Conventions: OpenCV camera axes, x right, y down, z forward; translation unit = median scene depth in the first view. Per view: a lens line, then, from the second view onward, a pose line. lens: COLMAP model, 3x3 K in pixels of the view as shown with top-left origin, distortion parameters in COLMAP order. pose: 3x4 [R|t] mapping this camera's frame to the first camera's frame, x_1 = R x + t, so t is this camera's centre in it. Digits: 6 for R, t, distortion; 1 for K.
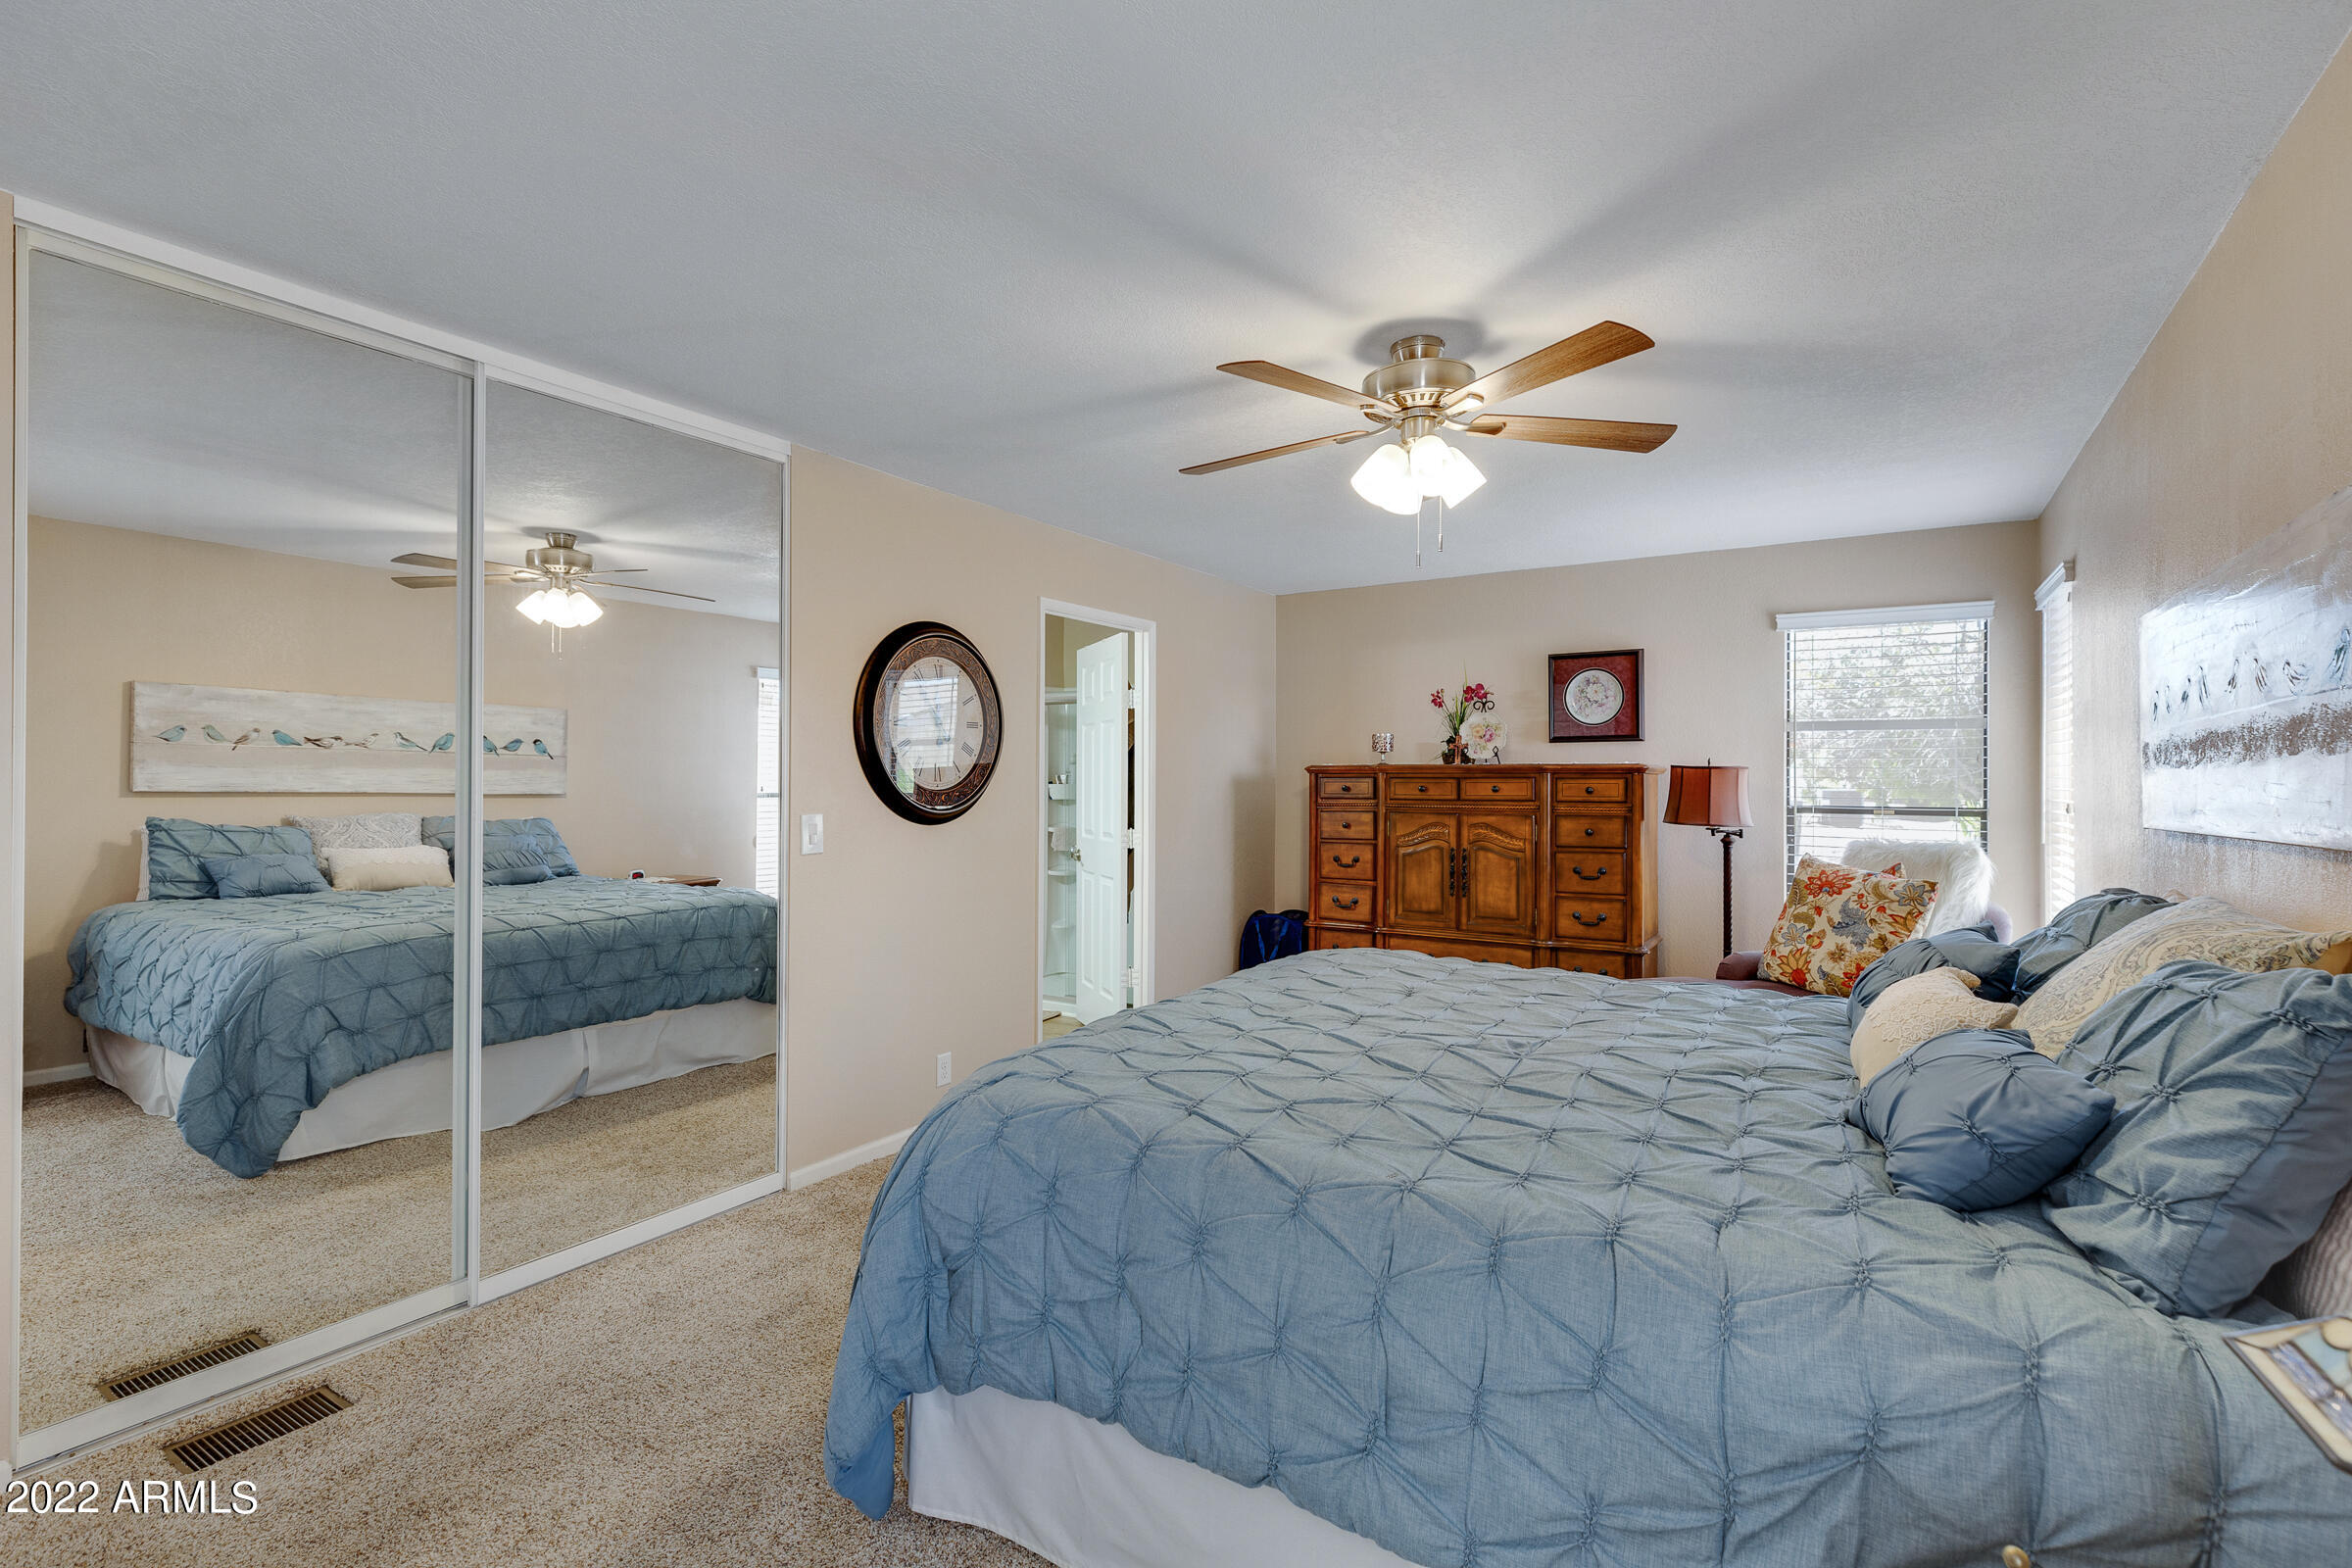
lens RADIAL K [[1058.7, 0, 1163.4], [0, 1058.7, 774.1], [0, 0, 1]] dist [0.004741, 0.001737]
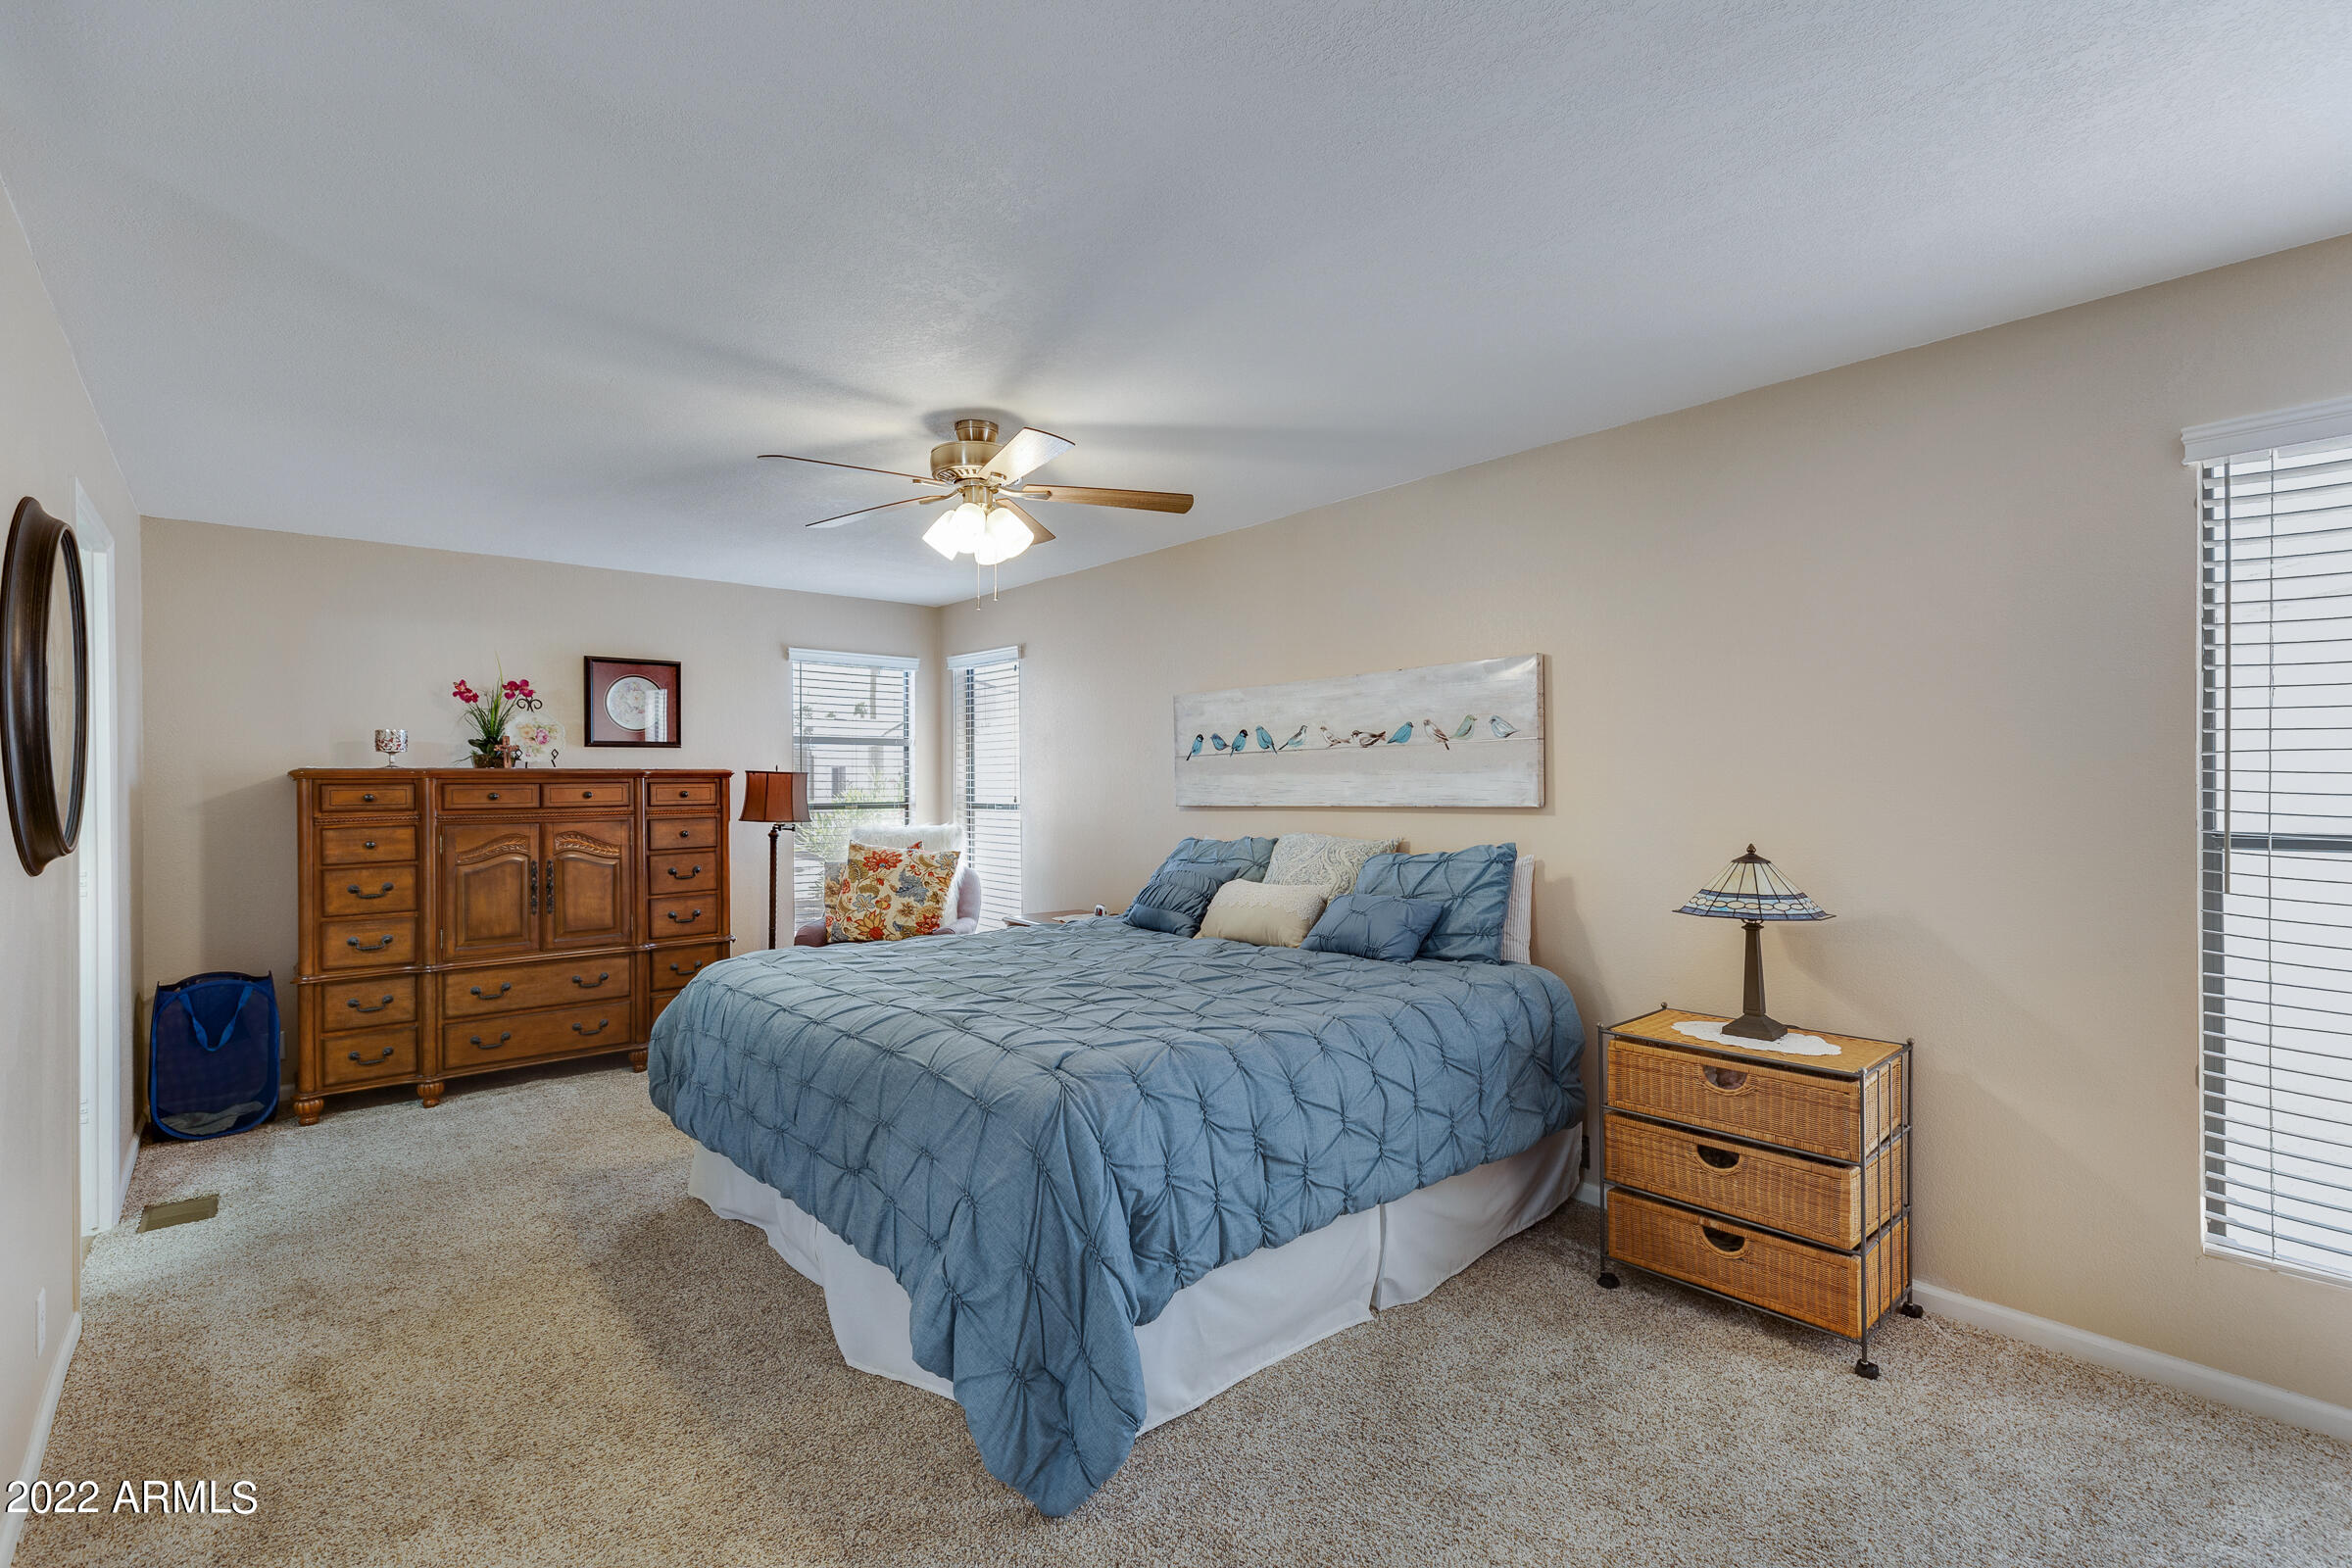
lens RADIAL K [[1058.7, 0, 1160.2], [0, 1058.7, 796.7], [0, 0, 1]] dist [0.004741, 0.001737]
pose [[0.296026, -0.019393, 0.954983, -0.449656], [0.002418, 0.999806, 0.019553, -0.001758], [-0.955177, -0.003479, 0.296015, 0.229754]]
